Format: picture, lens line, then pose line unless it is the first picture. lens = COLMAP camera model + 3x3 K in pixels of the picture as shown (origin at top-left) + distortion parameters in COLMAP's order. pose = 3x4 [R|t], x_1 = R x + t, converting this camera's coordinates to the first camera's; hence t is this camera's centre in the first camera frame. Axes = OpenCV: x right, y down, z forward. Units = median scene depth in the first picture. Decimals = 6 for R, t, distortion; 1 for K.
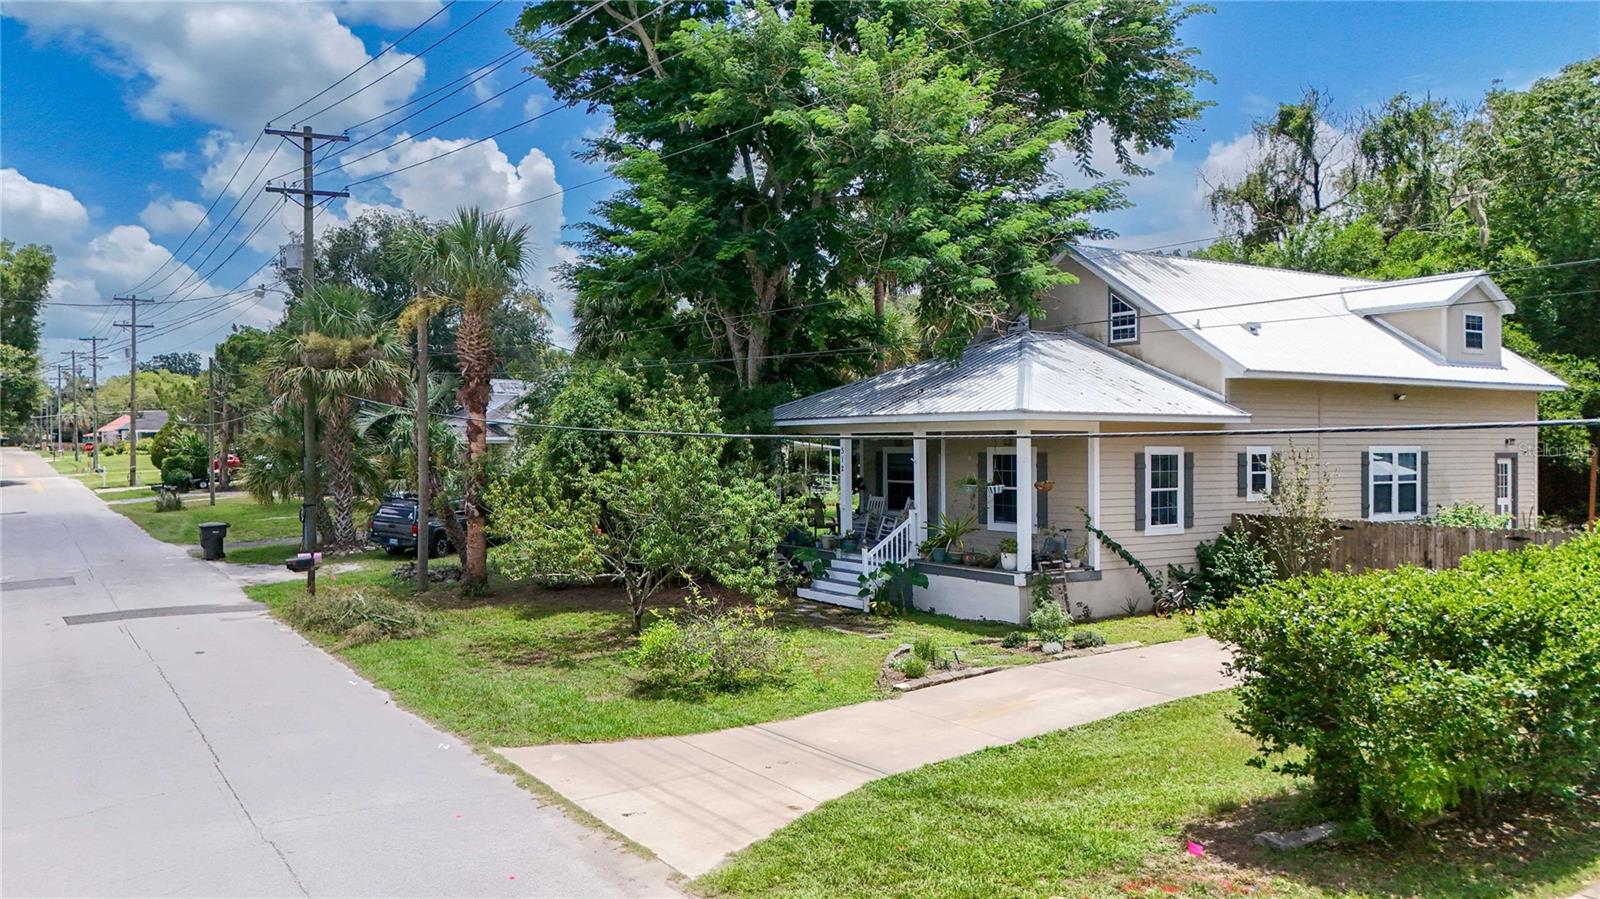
lens RADIAL K [[1166.2, 0, 792.5], [0, 1166.2, 451.2], [0, 0, 1]] dist [0.088378, -0.135227]
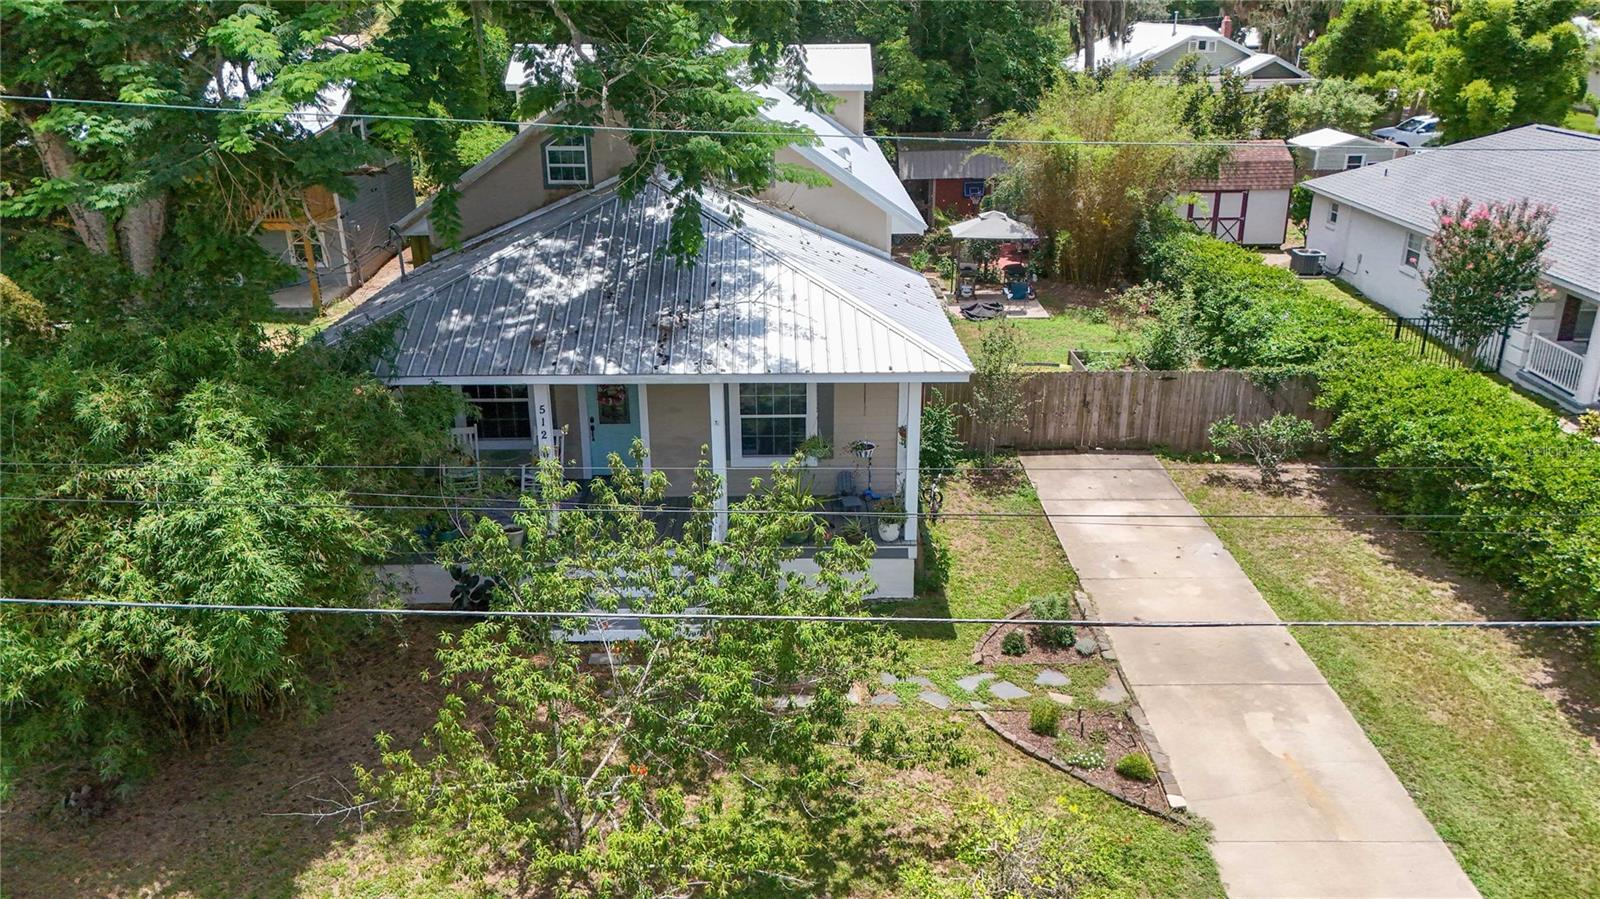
lens RADIAL K [[1181.7, 0, 800.0], [0, 1181.7, 449.5], [0, 0, 1]] dist [0.020842, 0.001000]
pose [[0.536527, -0.304926, 0.786867, -0.446837], [0.001557, 0.932792, 0.360413, -0.238717], [-0.843882, -0.192146, 0.500942, 0.577692]]
